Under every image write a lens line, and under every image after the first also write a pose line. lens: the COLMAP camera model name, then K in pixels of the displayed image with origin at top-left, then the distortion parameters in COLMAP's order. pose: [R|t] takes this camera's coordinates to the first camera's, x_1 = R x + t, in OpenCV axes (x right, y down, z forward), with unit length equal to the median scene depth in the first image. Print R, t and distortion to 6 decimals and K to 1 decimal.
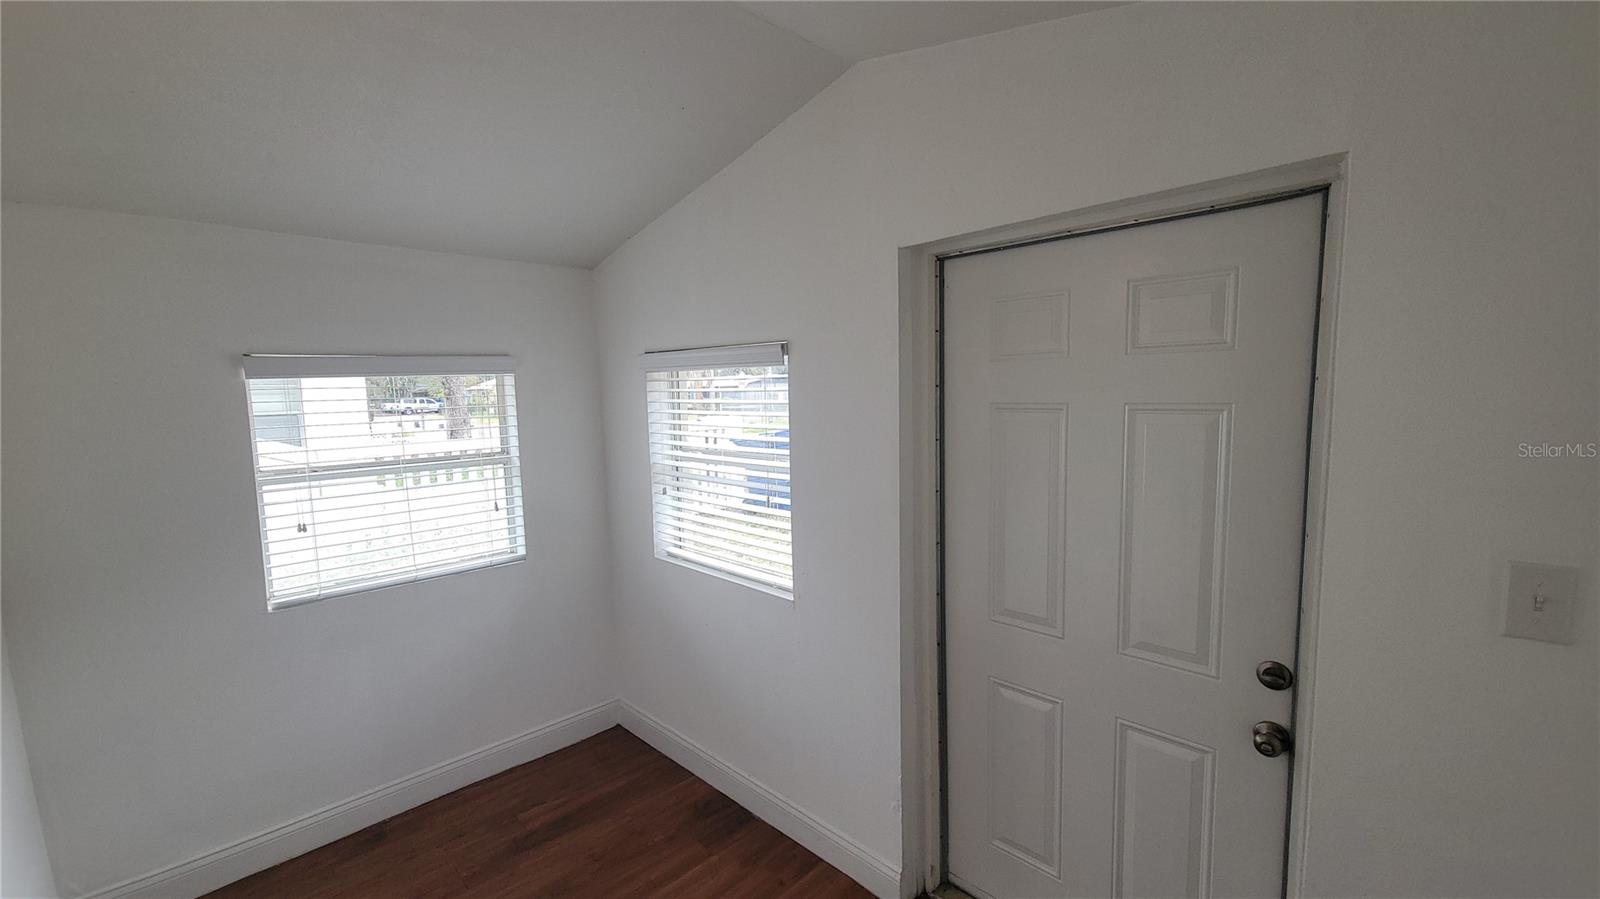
lens RADIAL K [[646.0, 0, 795.9], [0, 646.0, 458.1], [0, 0, 1]] dist [0.015966, -0.012330]
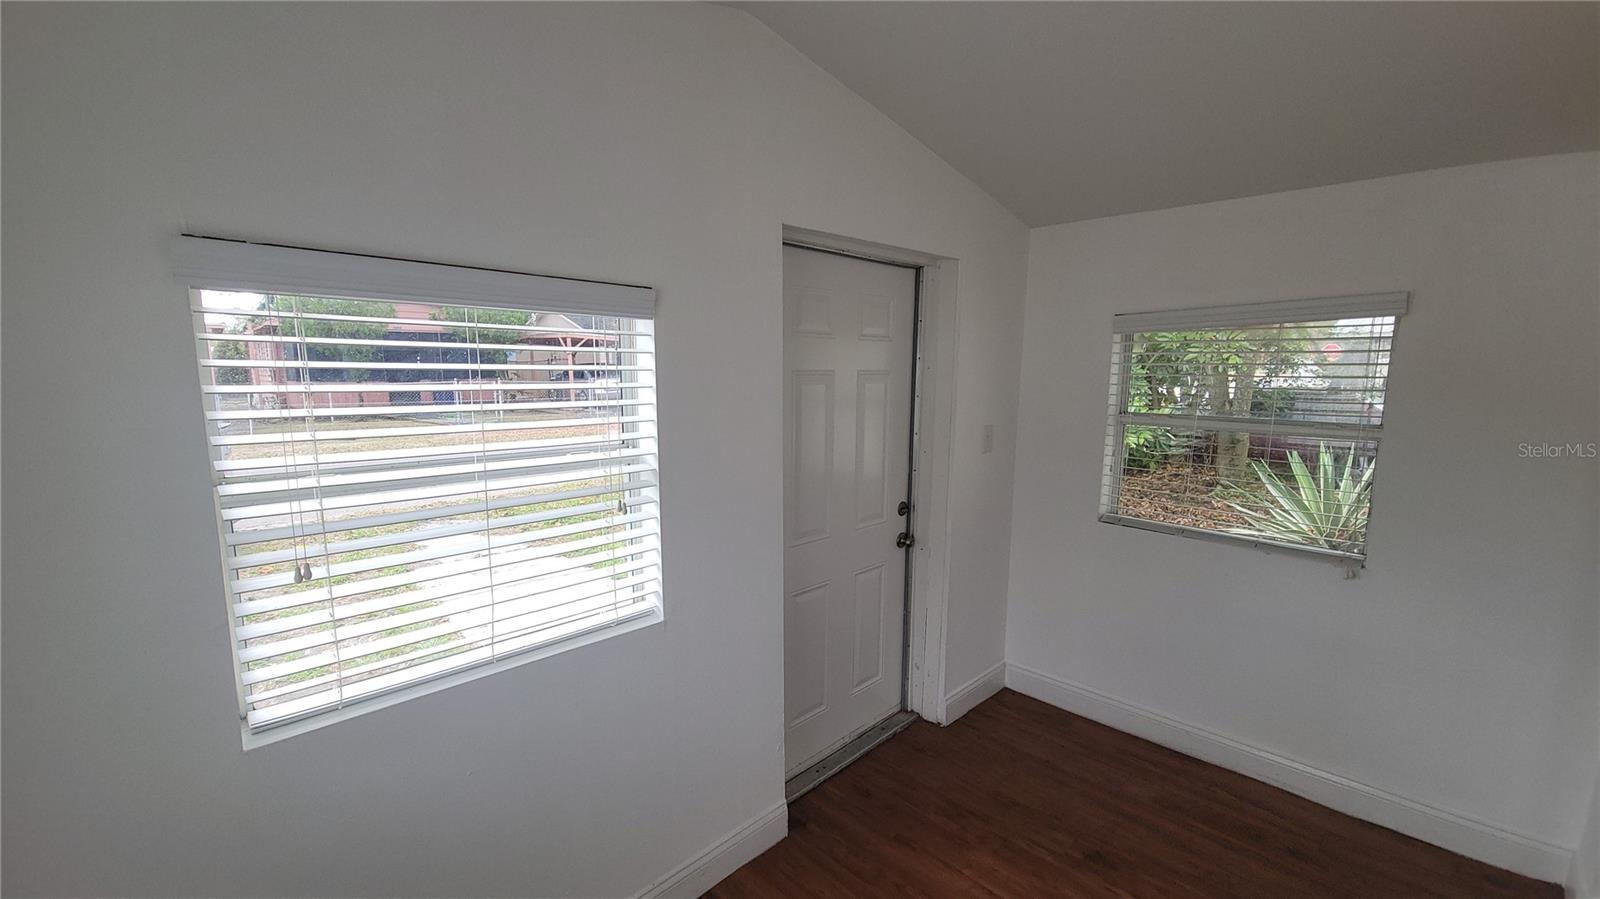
lens RADIAL K [[646.0, 0, 795.9], [0, 646.0, 458.1], [0, 0, 1]] dist [0.015966, -0.012330]
pose [[0.007796, -0.116454, 0.993166, -1.062234], [0.103318, 0.987974, 0.115034, -0.069133], [-0.994618, 0.101715, 0.019735, 1.117564]]
